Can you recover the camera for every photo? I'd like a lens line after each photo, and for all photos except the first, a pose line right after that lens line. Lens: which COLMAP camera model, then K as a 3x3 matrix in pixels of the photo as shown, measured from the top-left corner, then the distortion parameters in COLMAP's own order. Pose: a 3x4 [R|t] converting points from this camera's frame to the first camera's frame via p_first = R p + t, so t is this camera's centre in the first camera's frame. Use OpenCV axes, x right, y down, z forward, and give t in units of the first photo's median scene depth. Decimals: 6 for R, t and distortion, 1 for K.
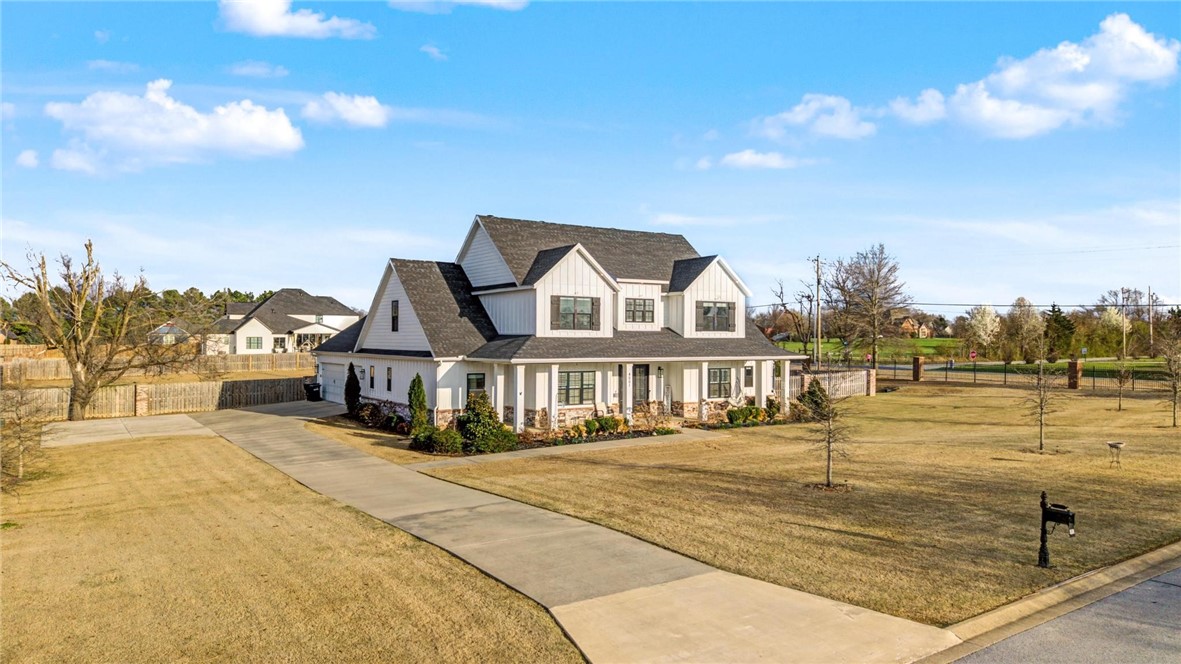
lens RADIAL K [[791.9, 0, 590.5], [0, 791.9, 332.0], [0, 0, 1]] dist [0.055750, -0.157880]
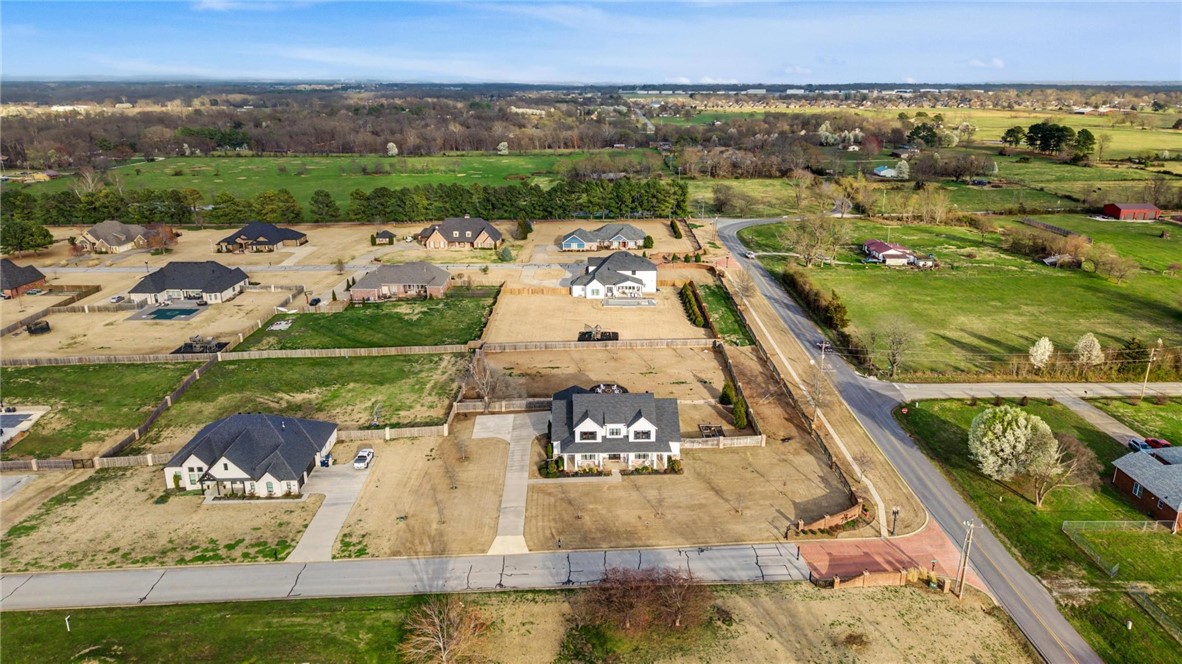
lens RADIAL K [[791.6, 0, 591.0], [0, 791.6, 332.0], [0, 0, 1]] dist [0.058878, -0.082288]
pose [[0.850670, 0.153997, -0.502639, 1.558083], [0.008550, 0.951952, 0.306127, -1.420958], [0.525631, -0.264711, 0.808480, -1.574195]]
